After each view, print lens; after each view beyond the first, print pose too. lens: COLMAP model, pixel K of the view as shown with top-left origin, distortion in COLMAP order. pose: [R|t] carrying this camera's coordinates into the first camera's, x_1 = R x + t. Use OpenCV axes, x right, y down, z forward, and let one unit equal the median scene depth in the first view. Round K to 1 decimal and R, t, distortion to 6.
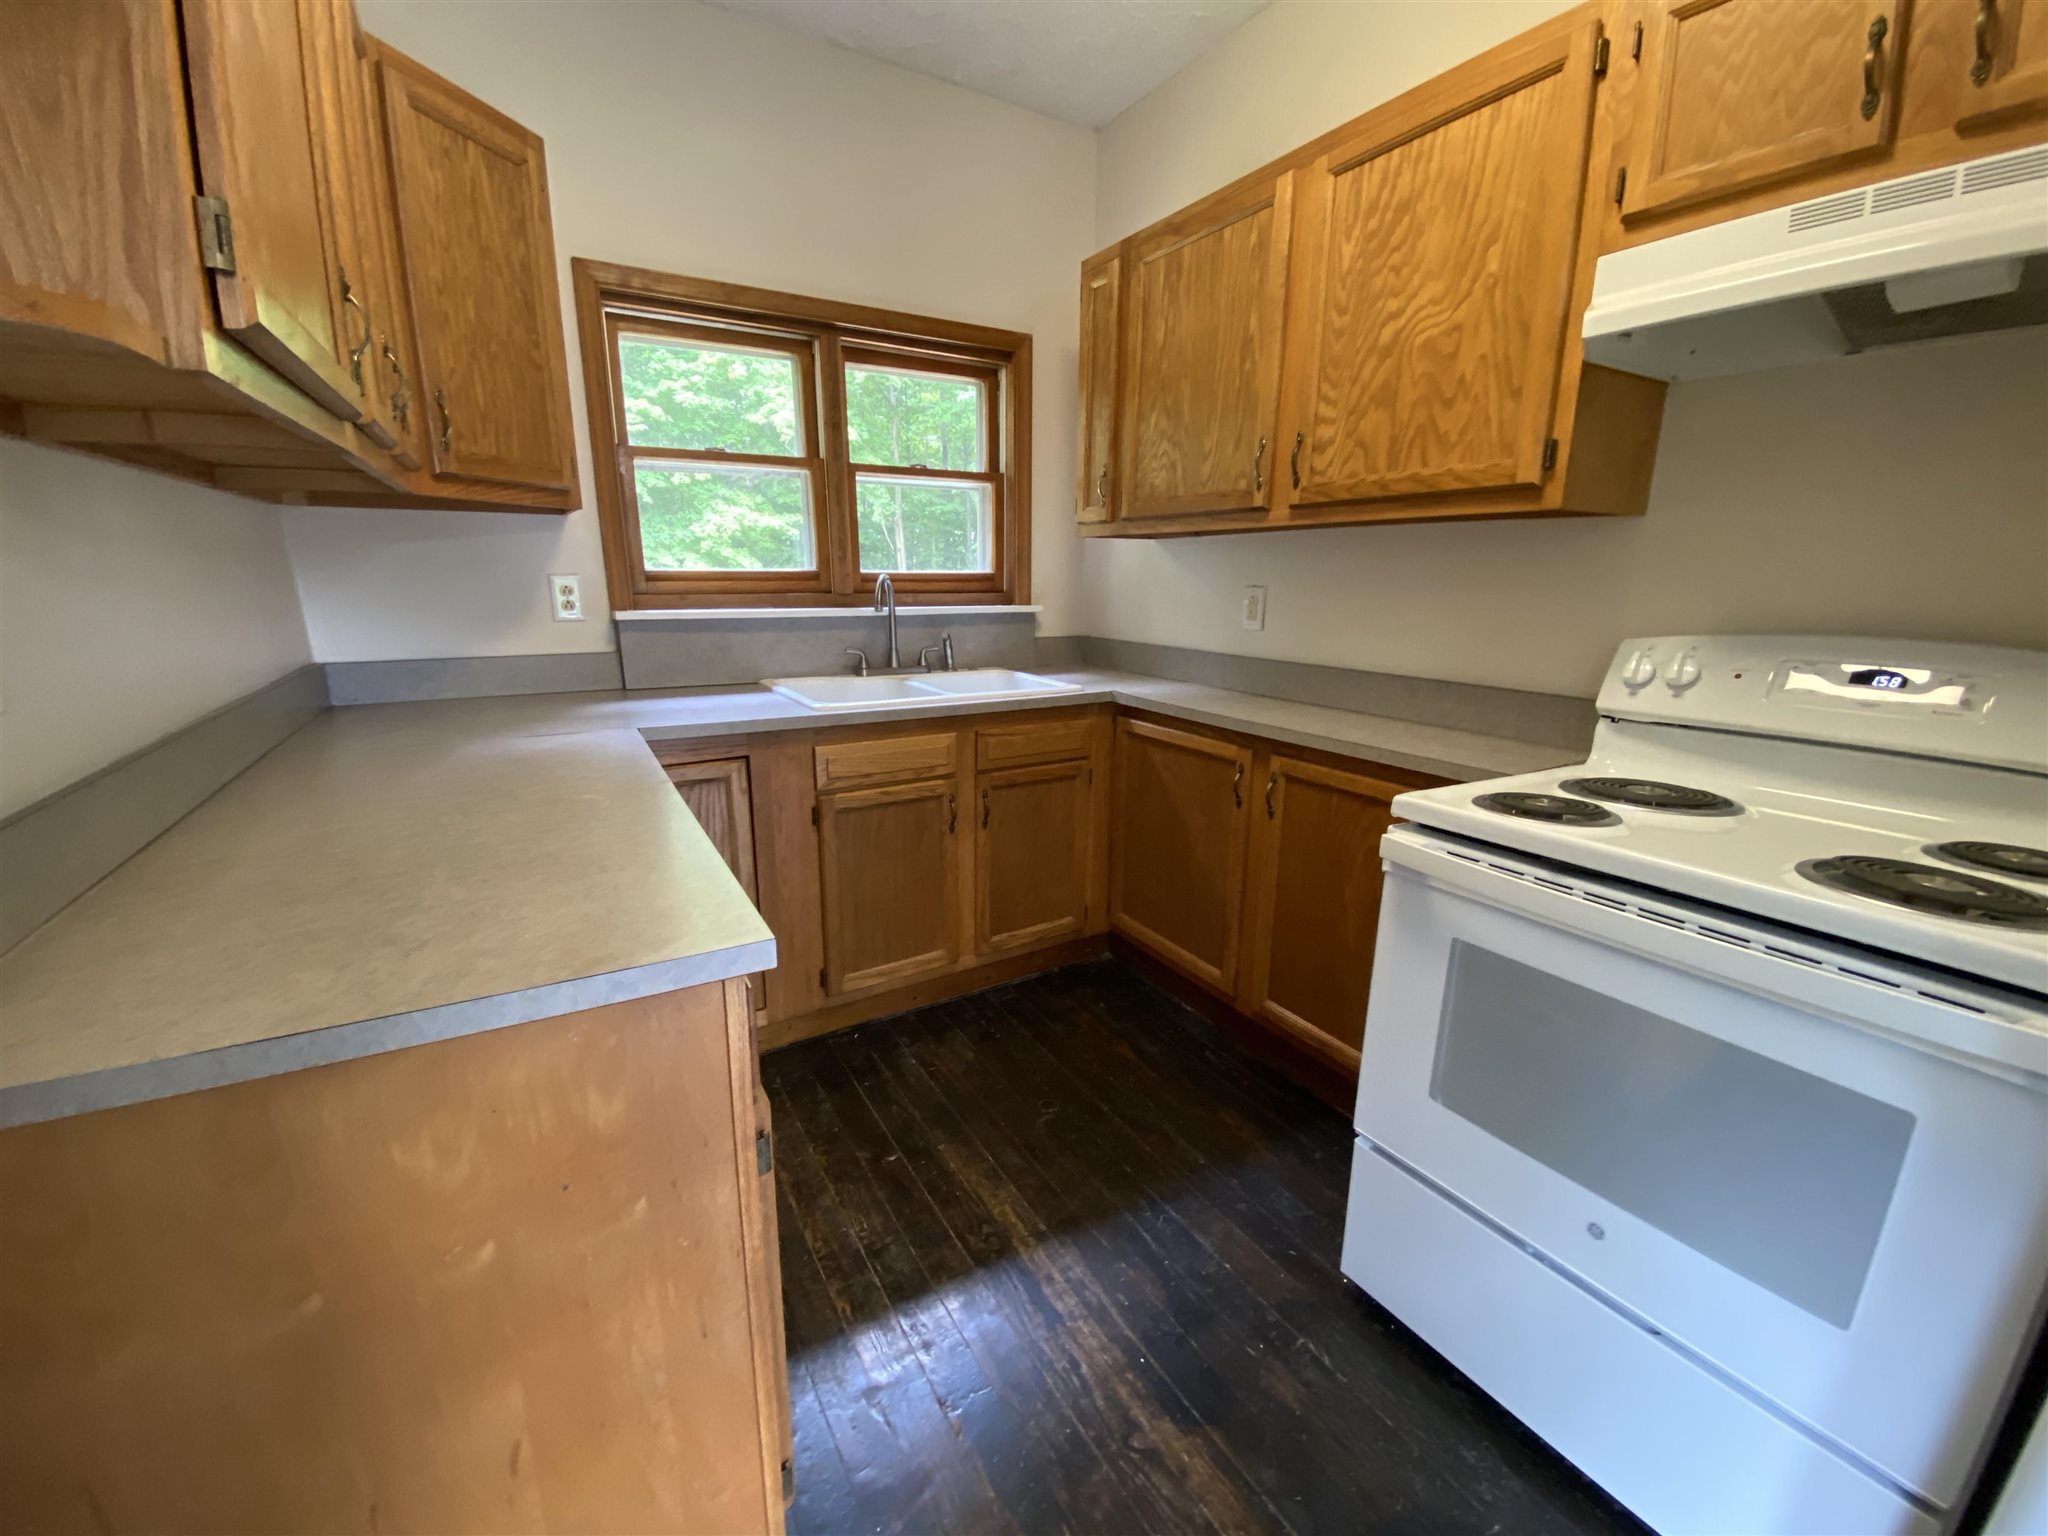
lens RADIAL K [[835.0, 0, 1018.9], [0, 835.0, 785.3], [0, 0, 1]] dist [0.015928, -0.015963]
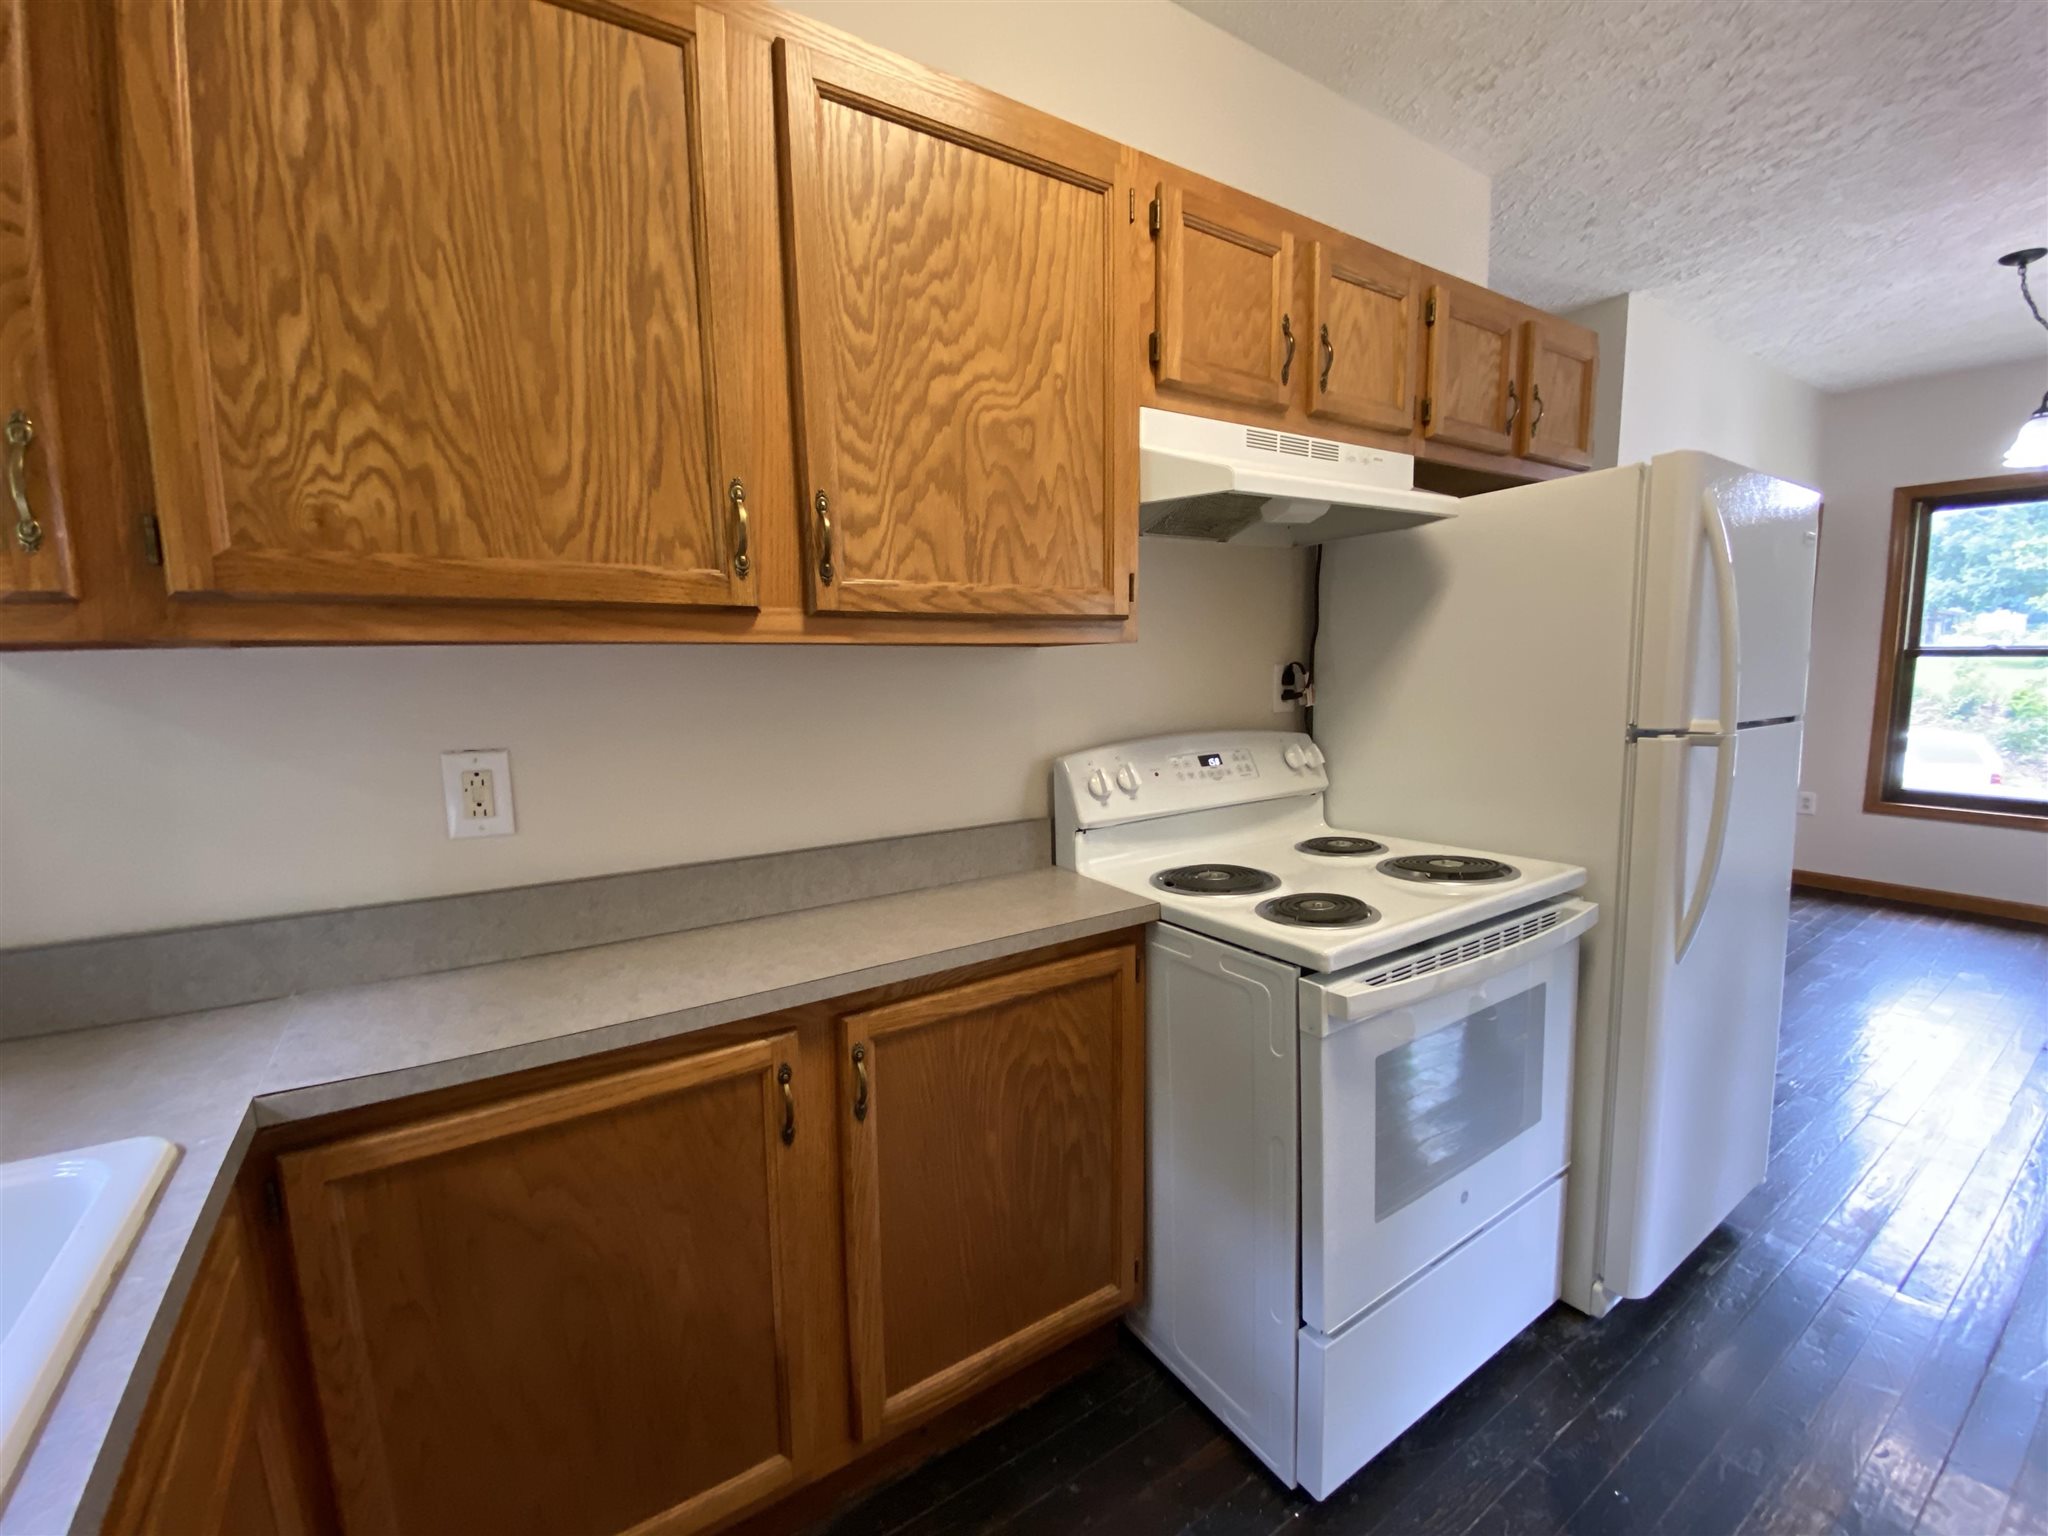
lens RADIAL K [[835.0, 0, 1016.1], [0, 835.0, 788.9], [0, 0, 1]] dist [0.015928, -0.015963]
pose [[-0.039144, -0.151629, 0.987662, -0.270782], [0.263501, 0.951867, 0.156577, -0.260602], [-0.963864, 0.266379, 0.002695, 0.863361]]
